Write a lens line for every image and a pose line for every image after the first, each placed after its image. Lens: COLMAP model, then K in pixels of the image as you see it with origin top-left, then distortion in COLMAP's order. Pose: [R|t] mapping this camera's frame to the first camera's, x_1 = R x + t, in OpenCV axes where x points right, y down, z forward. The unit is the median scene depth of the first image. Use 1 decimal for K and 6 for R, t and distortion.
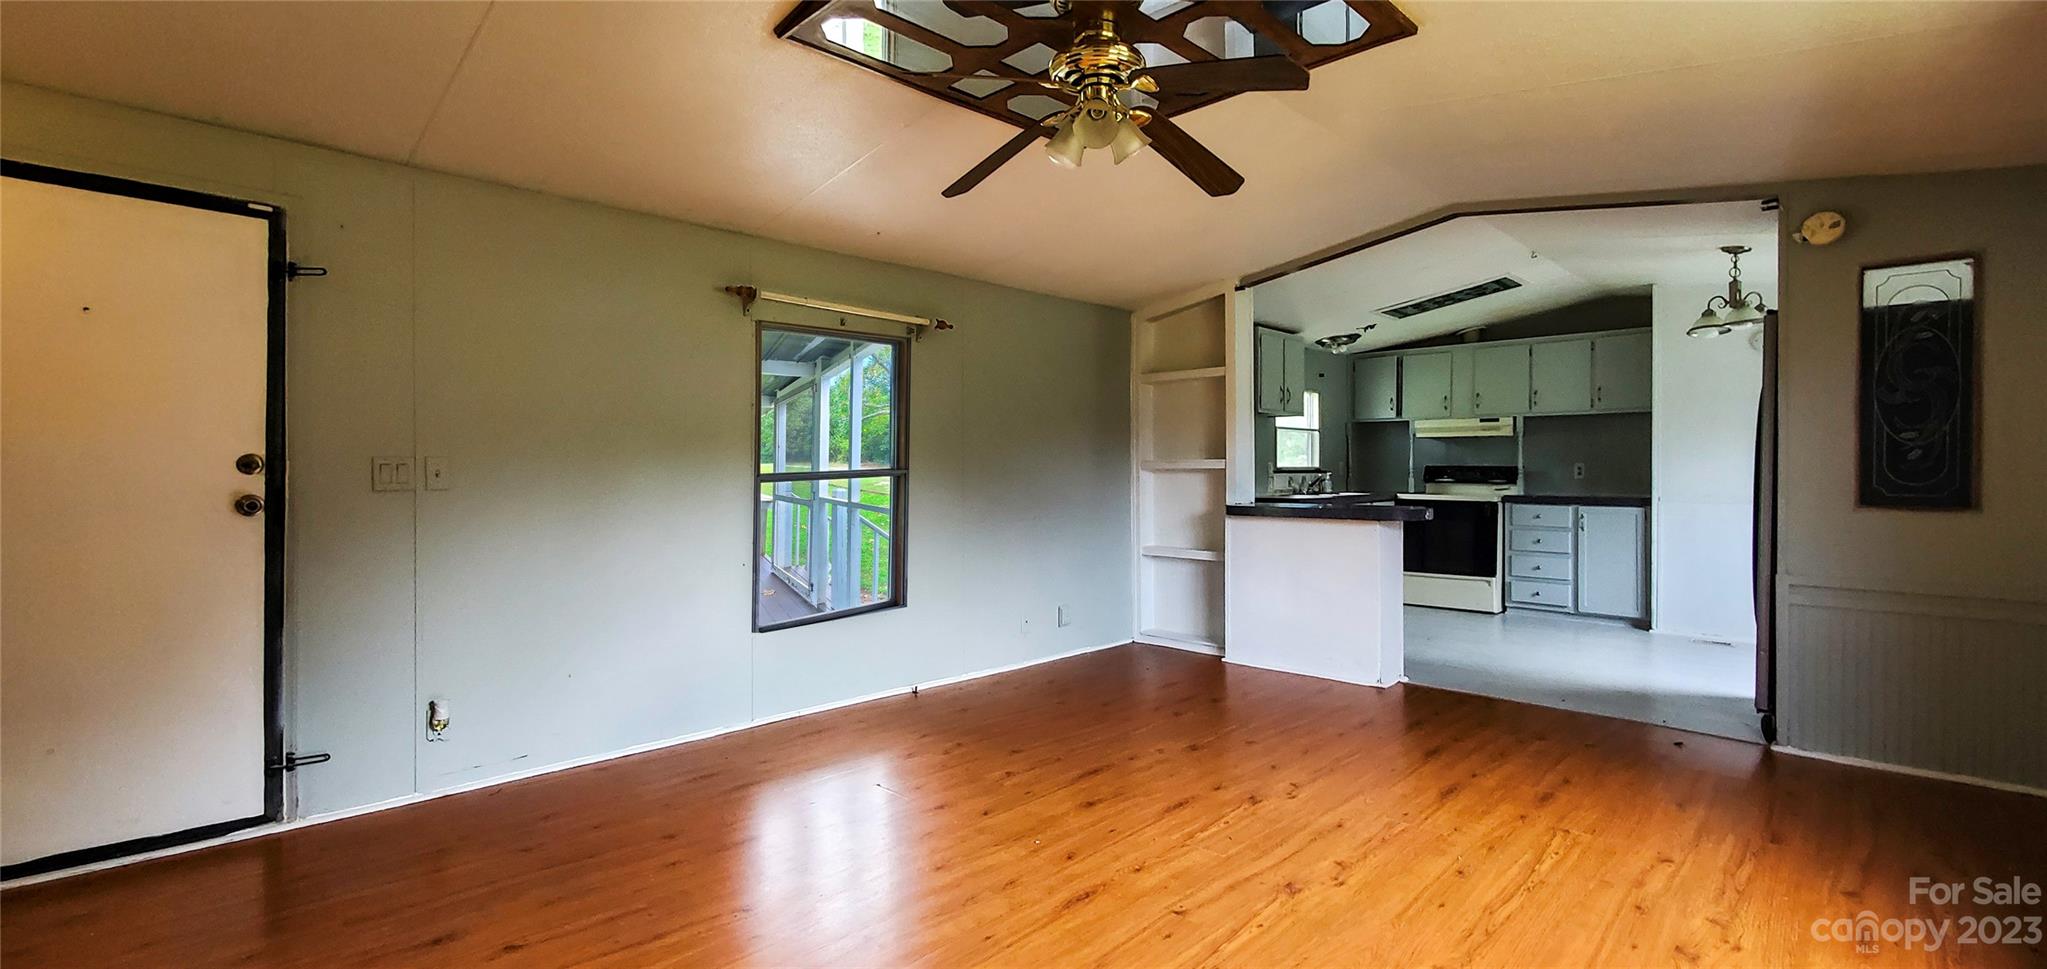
lens RADIAL K [[851.8, 0, 1023.5], [0, 851.8, 484.5], [0, 0, 1]] dist [0.000449, -0.000054]
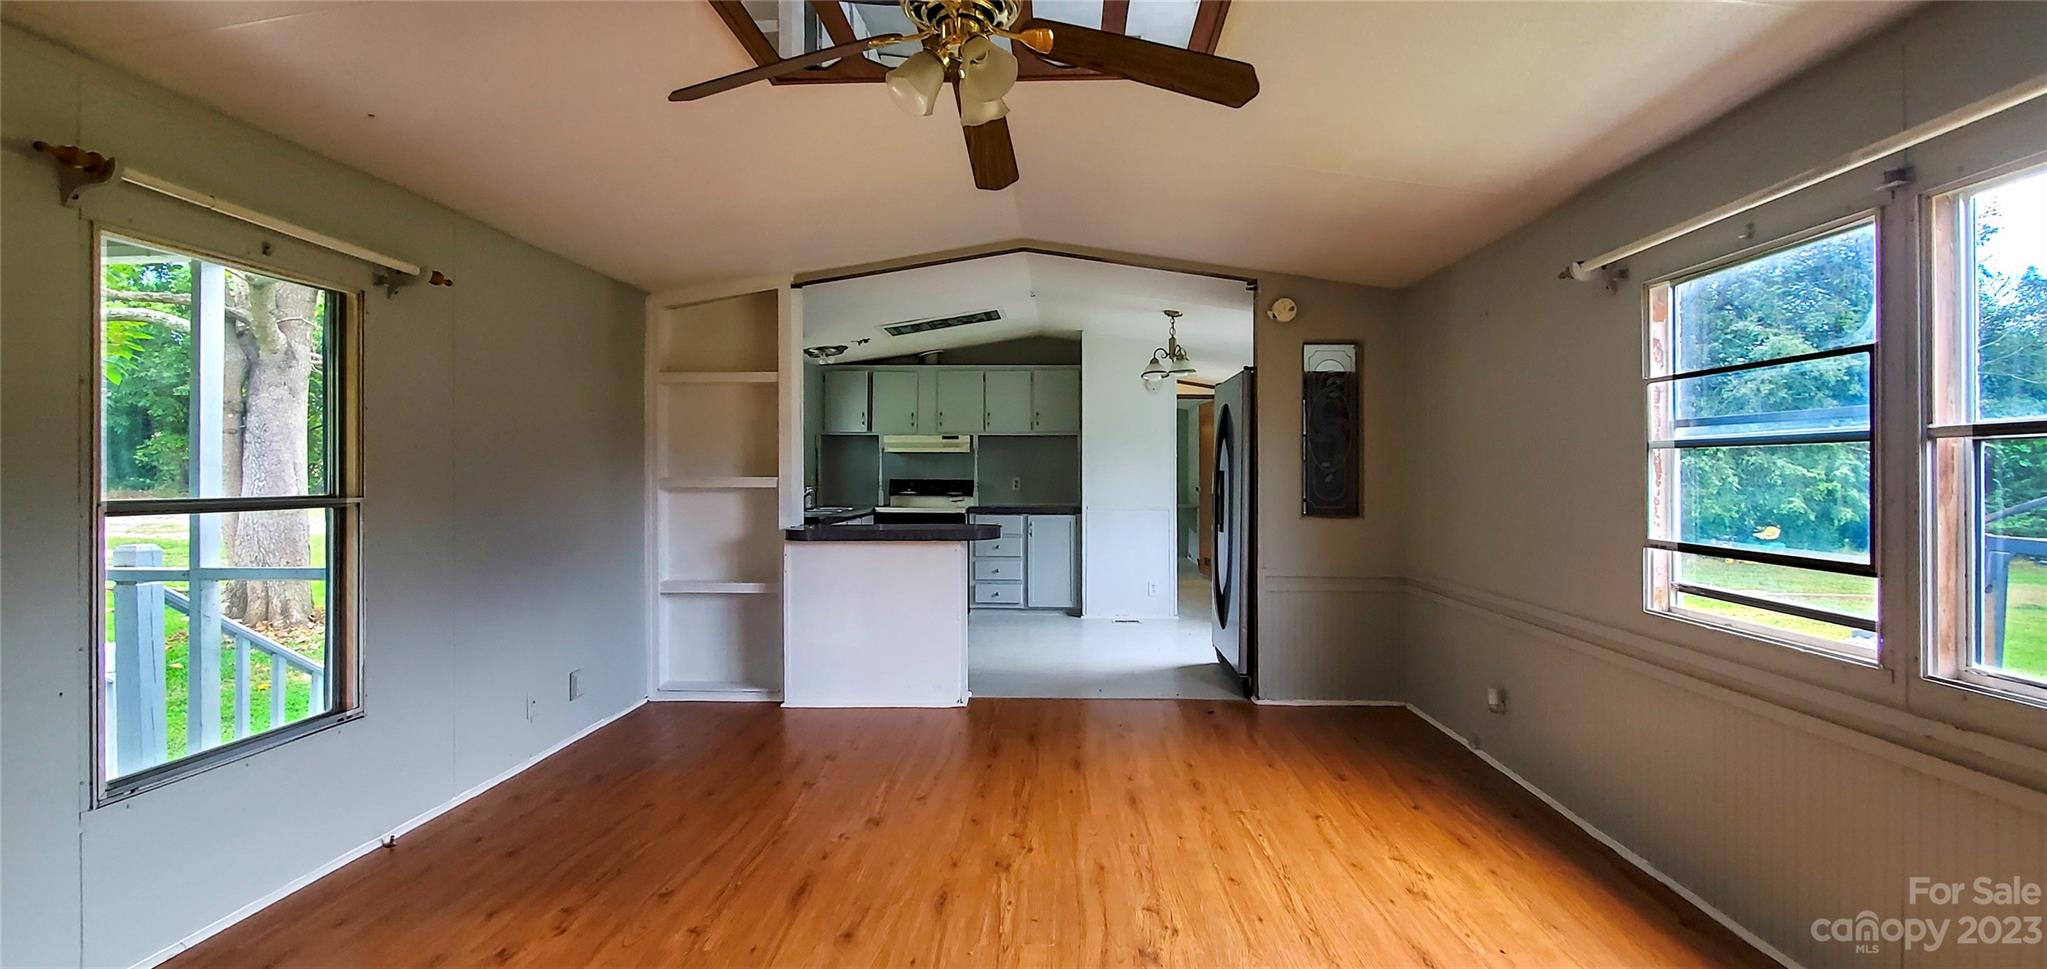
lens RADIAL K [[869.5, 0, 1023.5], [0, 869.5, 484.5], [0, 0, 1]] dist [-0.000354, -0.000071]
pose [[0.738015, -0.007752, 0.674740, -0.177395], [0.012247, 0.999923, -0.001906, -0.016881], [-0.674673, 0.009670, 0.738053, 0.161920]]
